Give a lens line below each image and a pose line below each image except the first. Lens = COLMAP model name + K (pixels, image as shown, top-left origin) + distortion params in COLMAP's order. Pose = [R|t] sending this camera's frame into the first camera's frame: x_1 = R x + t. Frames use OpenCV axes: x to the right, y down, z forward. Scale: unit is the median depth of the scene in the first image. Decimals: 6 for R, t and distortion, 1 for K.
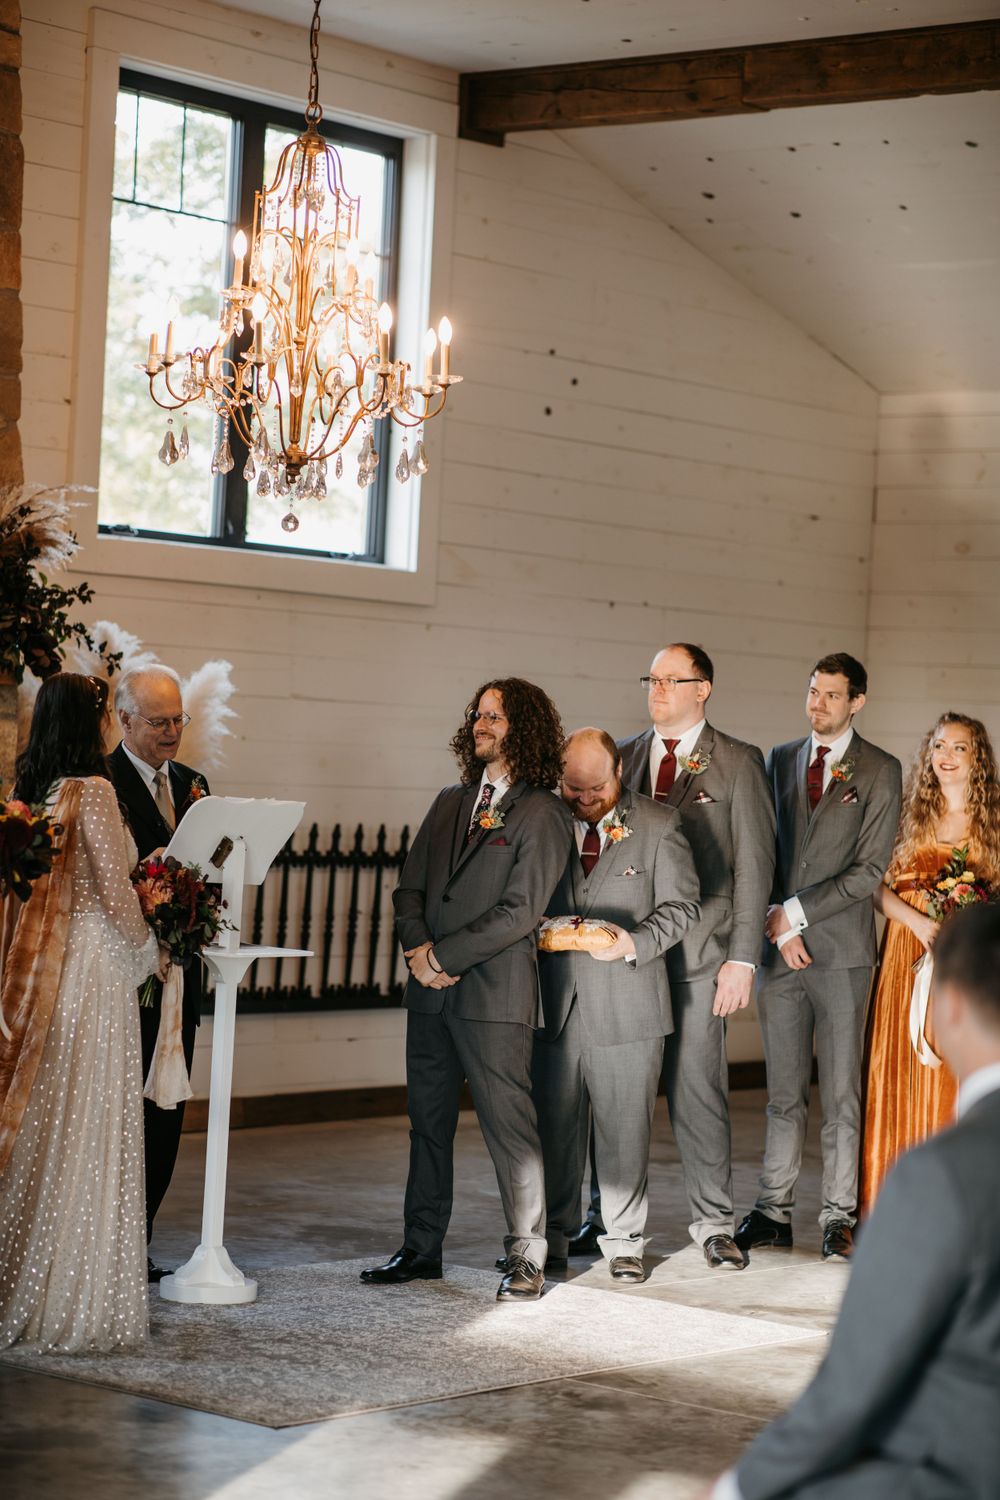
lens RADIAL K [[3590.7, 0, 495.8], [0, 3590.7, 739.6], [0, 0, 1]] dist [0.091012, 0.000000]
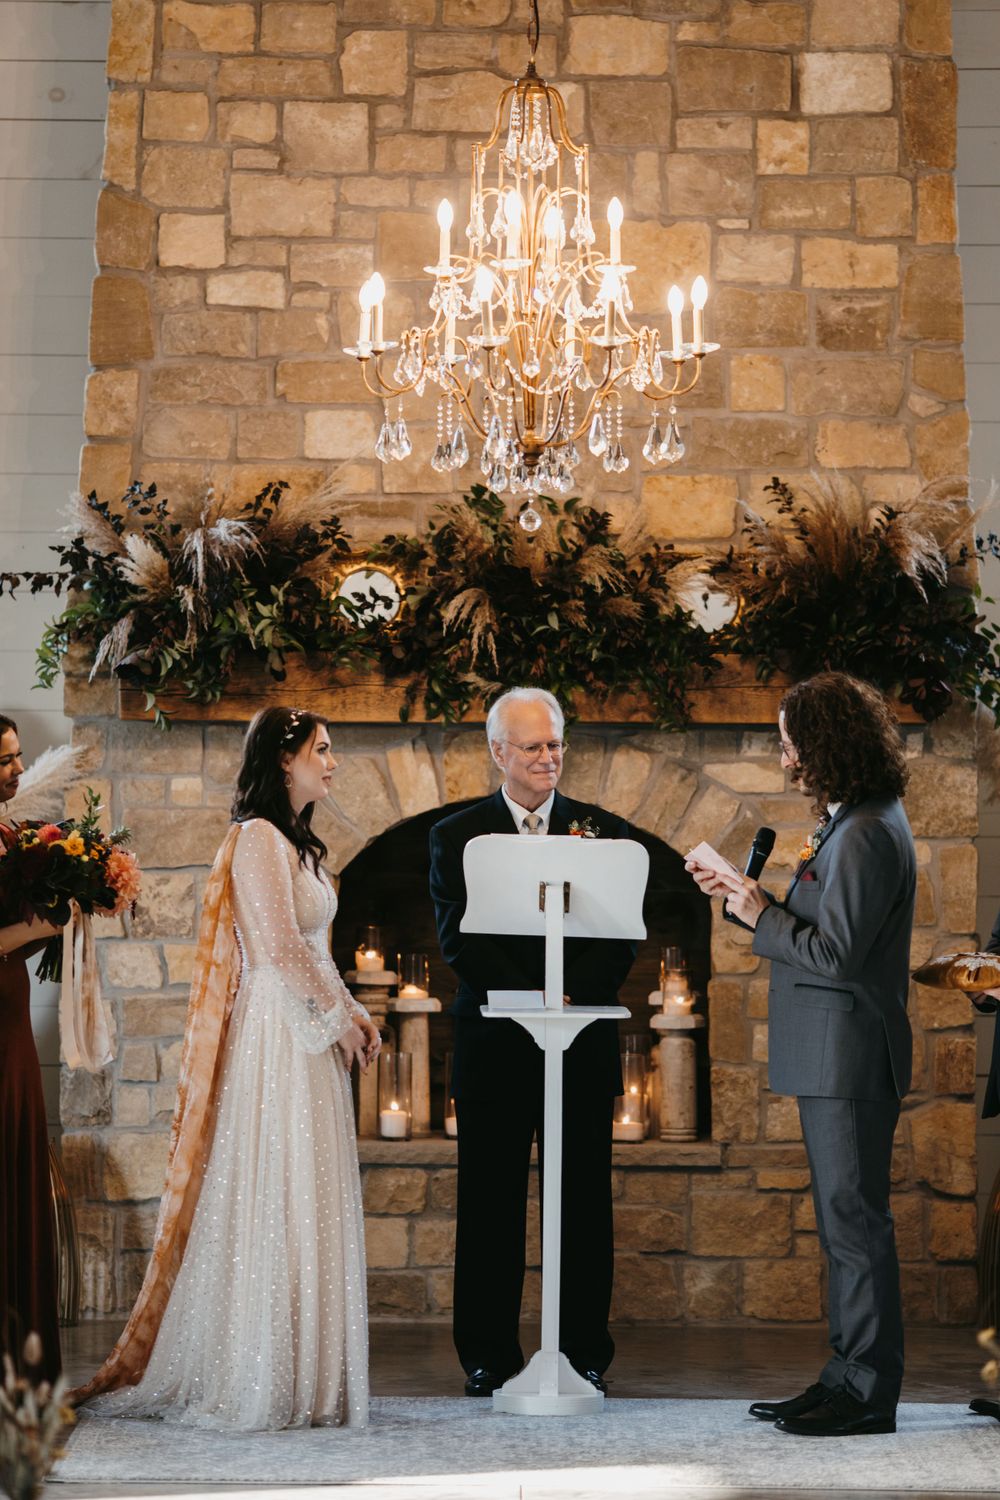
lens RADIAL K [[5826.5, 0, 506.1], [0, 5826.5, 747.7], [0, 0, 1]] dist [0.209729, 0.000000]
pose [[0.631412, -0.049936, -0.773838, 0.836752], [0.025444, 0.998721, -0.043687, 0.046209], [0.775030, 0.007895, 0.631875, 0.080351]]
